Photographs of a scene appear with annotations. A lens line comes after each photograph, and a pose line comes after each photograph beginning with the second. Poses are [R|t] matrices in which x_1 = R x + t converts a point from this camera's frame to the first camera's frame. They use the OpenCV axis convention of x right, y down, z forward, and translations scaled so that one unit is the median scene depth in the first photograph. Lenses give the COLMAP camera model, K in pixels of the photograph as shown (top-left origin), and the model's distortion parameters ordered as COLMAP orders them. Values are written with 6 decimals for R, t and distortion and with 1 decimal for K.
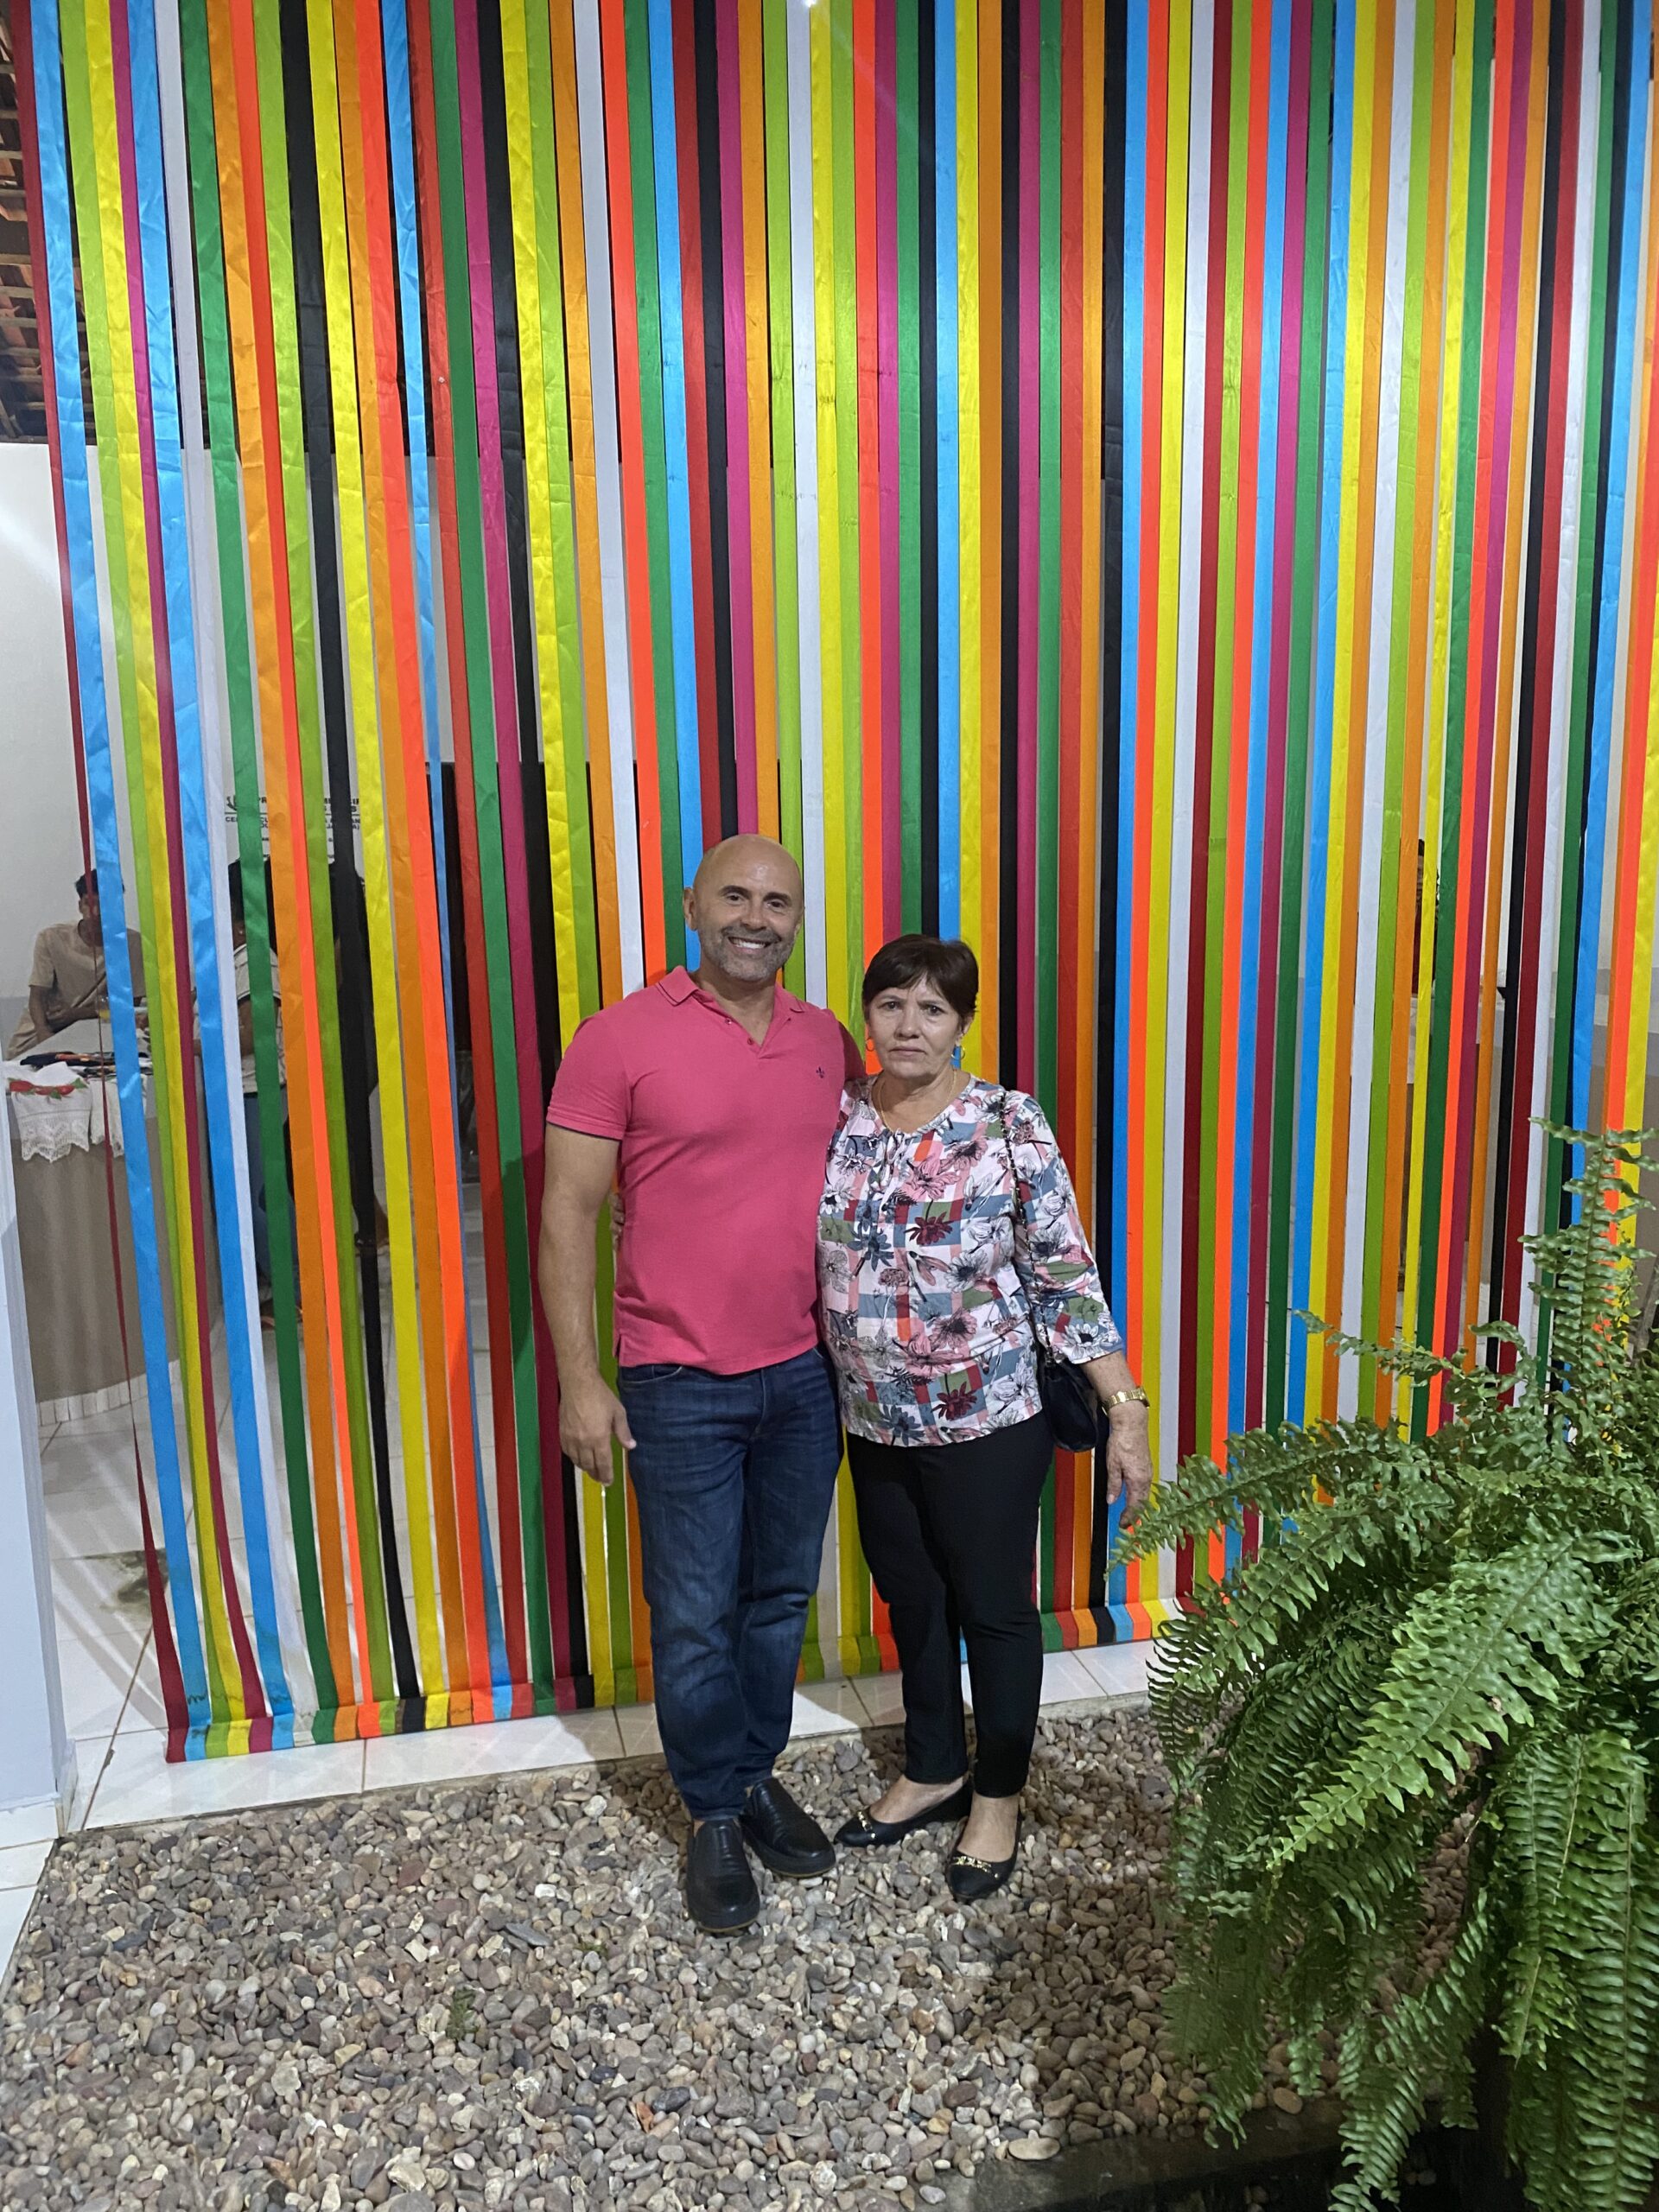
lens RADIAL K [[1645.7, 0, 791.0], [0, 1645.7, 1099.9], [0, 0, 1]] dist [0.008312, -0.001777]
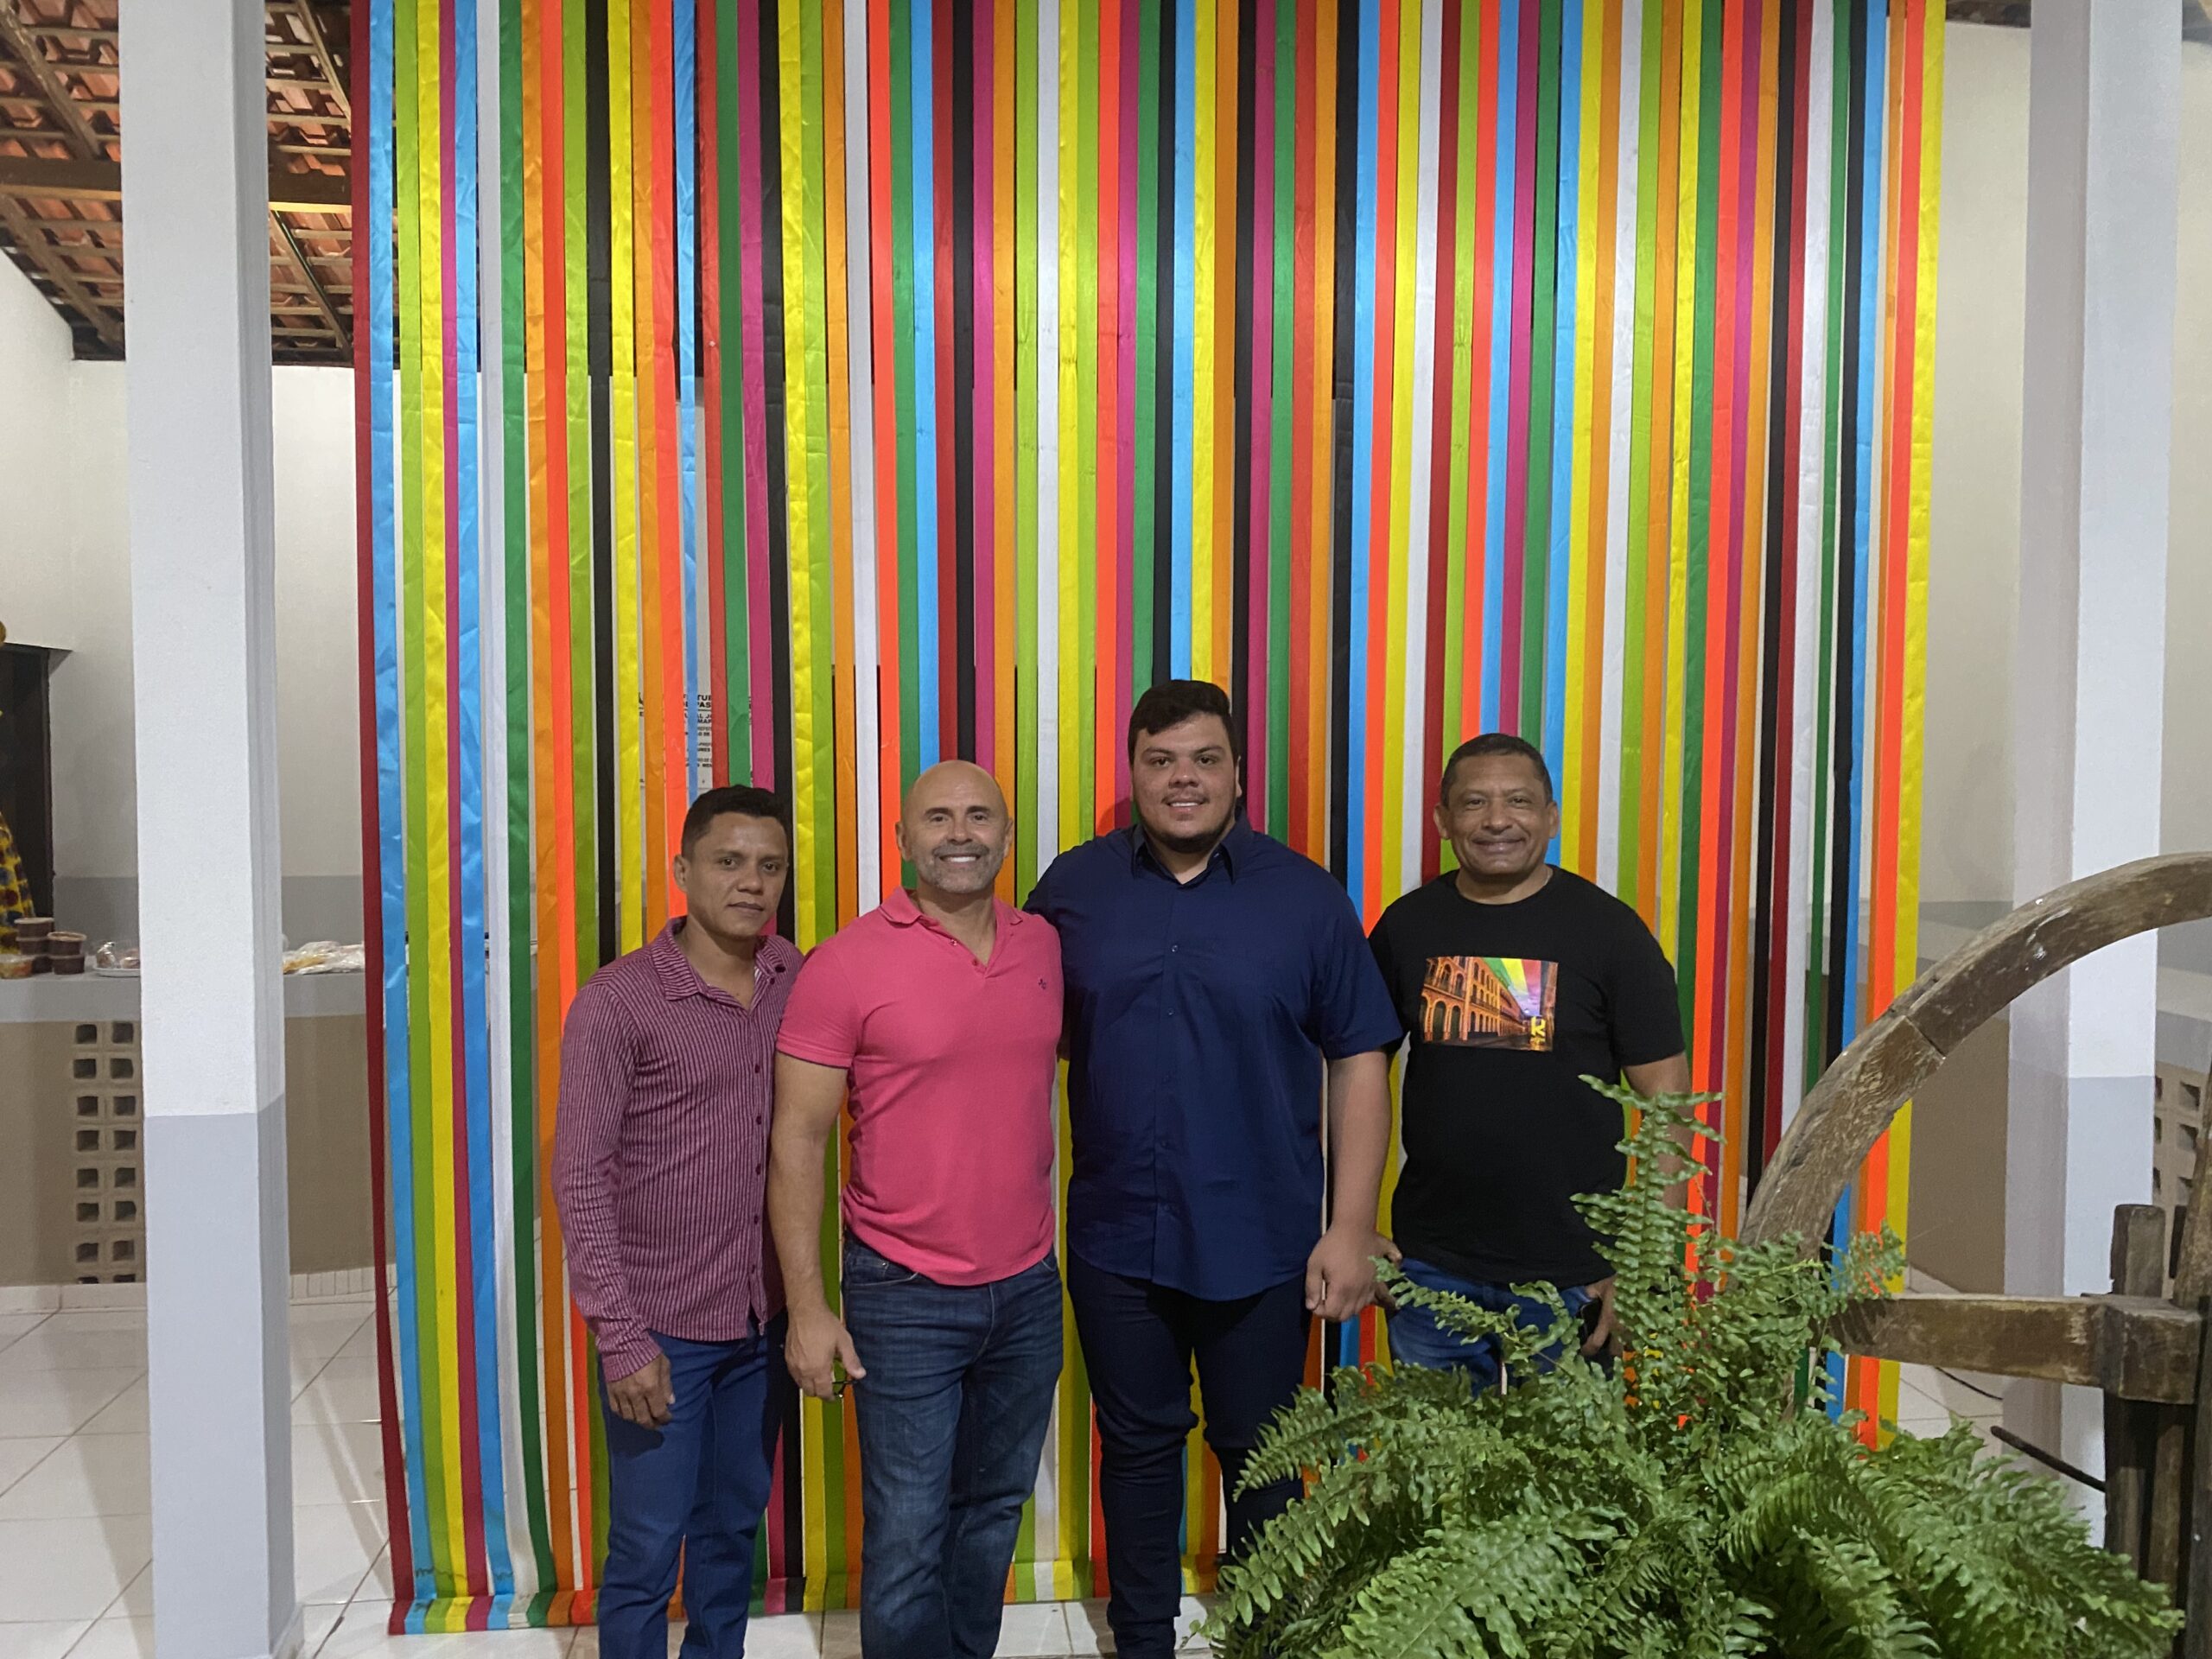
lens RADIAL K [[1645.7, 0, 1098.4], [0, 1645.7, 821.0], [0, 0, 1]] dist [0.008312, -0.001777]
pose [[0.993644, 0.029294, -0.108691, 0.182224], [-0.039987, 0.994428, -0.097544, -0.023946], [0.105227, 0.101270, 0.989278, -0.030504]]
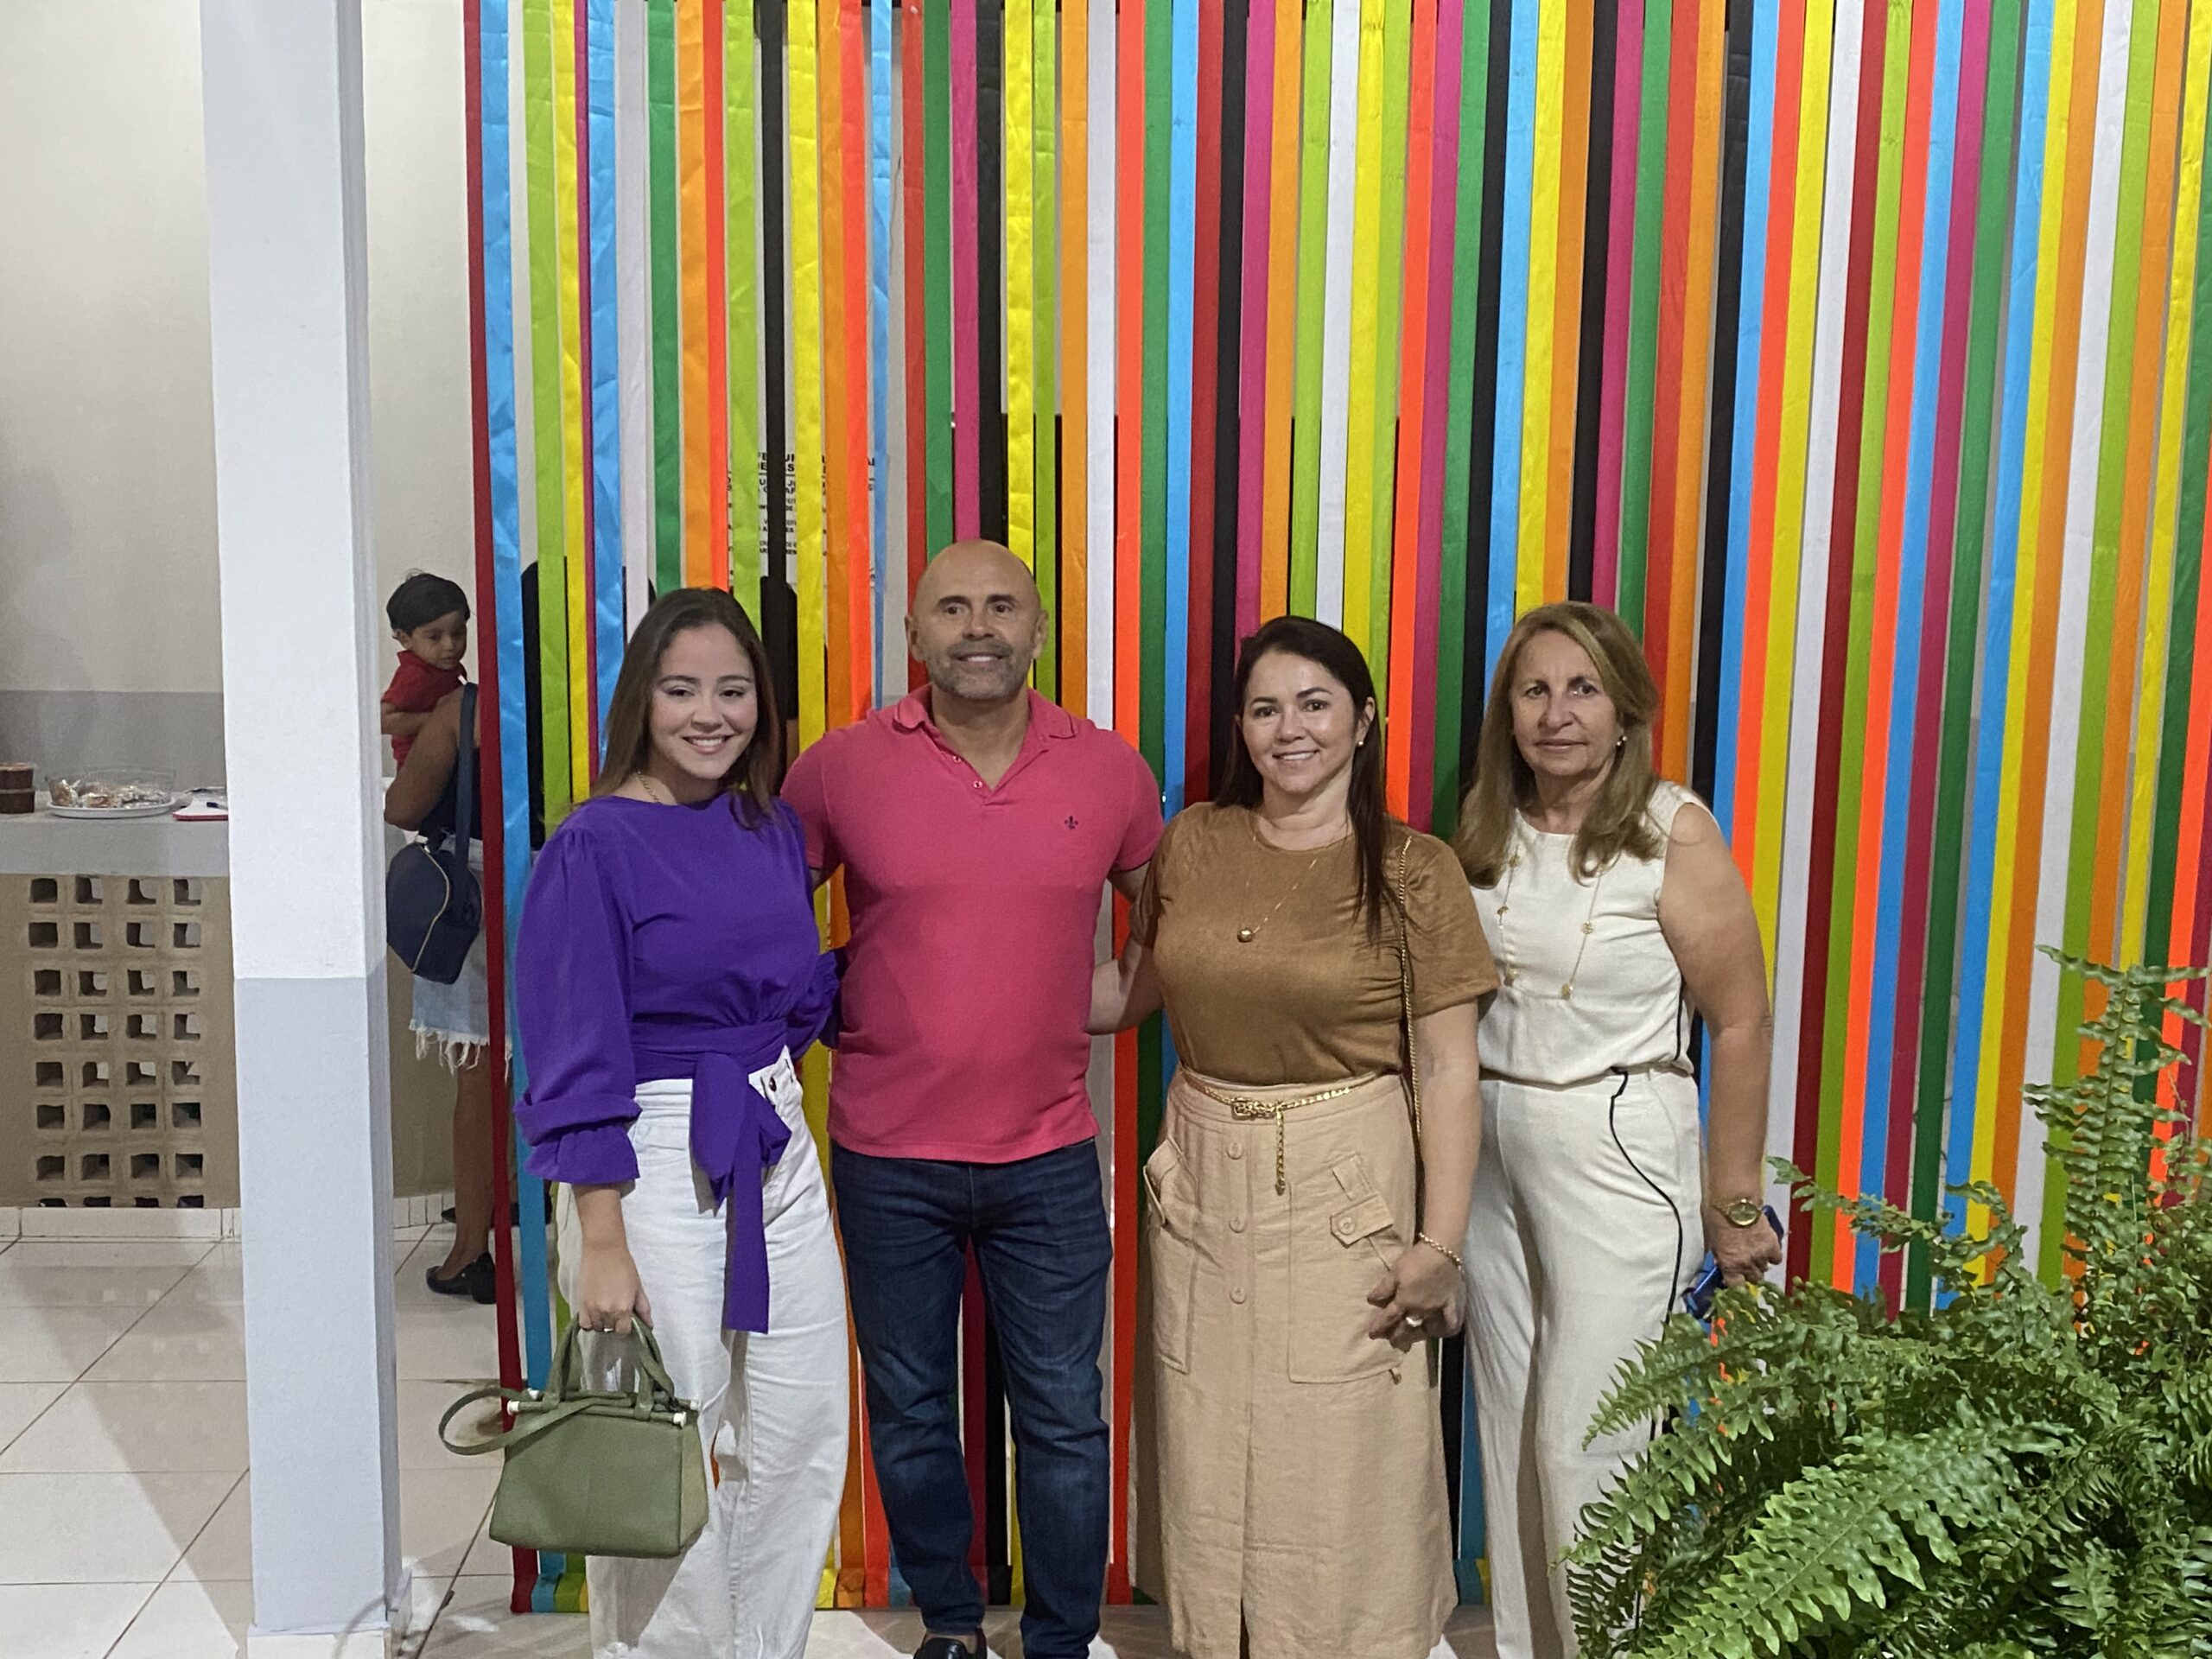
lens RADIAL K [[2426.4, 0, 1111.1], [0, 2426.4, 825.8], [0, 0, 1]] dist [0.081546, -0.173907]
pose [[0.984494, 0.055279, -0.166483, 0.129096], [-0.058328, 0.998206, -0.013478, -0.004409], [0.165439, 0.022980, 0.985952, -0.229819]]
